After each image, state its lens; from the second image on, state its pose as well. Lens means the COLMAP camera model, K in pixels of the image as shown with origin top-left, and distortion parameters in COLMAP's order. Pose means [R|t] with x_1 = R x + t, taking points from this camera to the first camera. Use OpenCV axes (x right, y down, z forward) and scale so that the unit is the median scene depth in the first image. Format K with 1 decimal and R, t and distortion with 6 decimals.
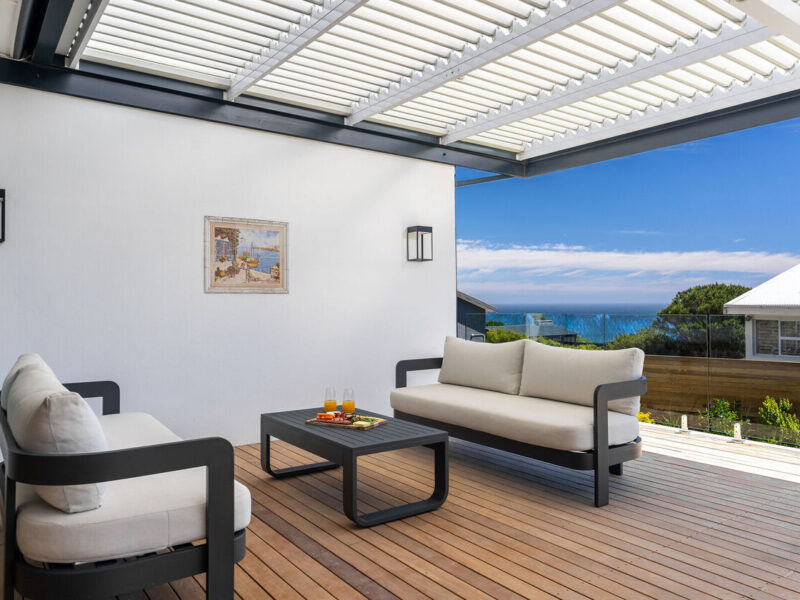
lens RADIAL K [[603.0, 0, 382.6], [0, 603.0, 294.6], [0, 0, 1]] dist [0.011064, 0.003131]
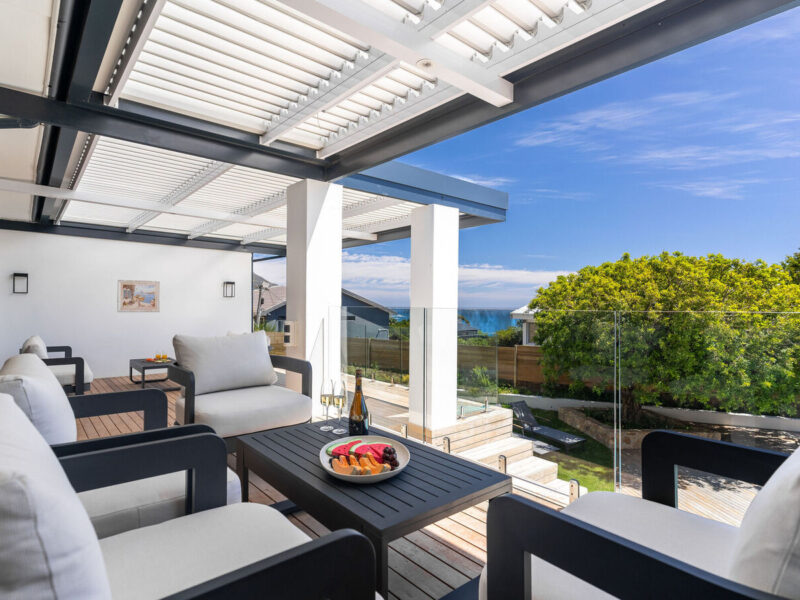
lens RADIAL K [[437.6, 0, 396.6], [0, 437.6, 302.4], [0, 0, 1]] dist [-0.000694, 0.001770]
pose [[0.996816, 0.014140, 0.078472, 0.656526], [-0.014954, 0.999840, 0.009800, -0.071327], [-0.078321, -0.010943, 0.996868, -0.808857]]
